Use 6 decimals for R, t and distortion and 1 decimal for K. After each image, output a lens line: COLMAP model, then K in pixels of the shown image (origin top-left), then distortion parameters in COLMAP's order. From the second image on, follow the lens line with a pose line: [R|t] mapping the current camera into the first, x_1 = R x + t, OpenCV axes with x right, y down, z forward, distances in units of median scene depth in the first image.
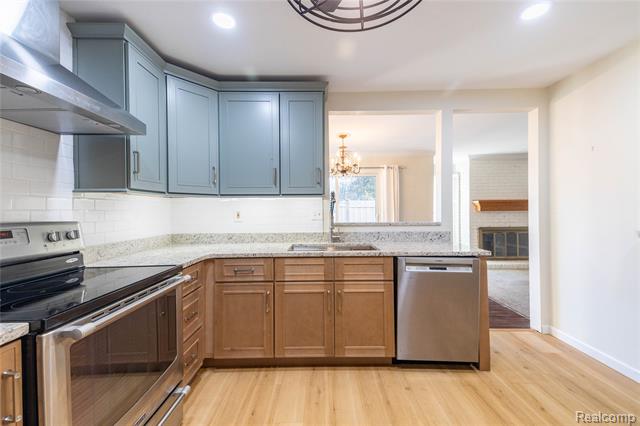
lens RADIAL K [[263.8, 0, 322.2], [0, 263.8, 210.8], [0, 0, 1]] dist [0.038217, -0.000189]
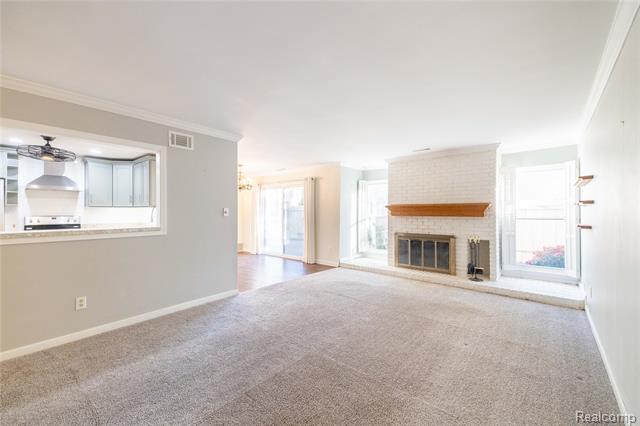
lens RADIAL K [[263.8, 0, 322.2], [0, 263.8, 210.8], [0, 0, 1]] dist [0.038217, -0.000189]
pose [[0.763746, 0.005180, -0.645496, 1.004775], [-0.009252, 0.999953, -0.002923, -0.012330], [0.645450, 0.008205, 0.763758, 0.089408]]
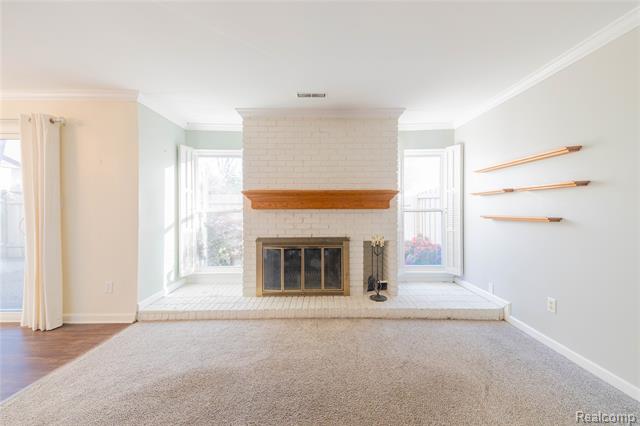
lens RADIAL K [[263.8, 0, 322.2], [0, 263.8, 210.8], [0, 0, 1]] dist [0.038217, -0.000189]
pose [[0.999978, 0.005920, -0.002863, 0.725933], [-0.005909, 0.999975, 0.003810, 0.001319], [0.002885, -0.003793, 0.999989, 0.436659]]
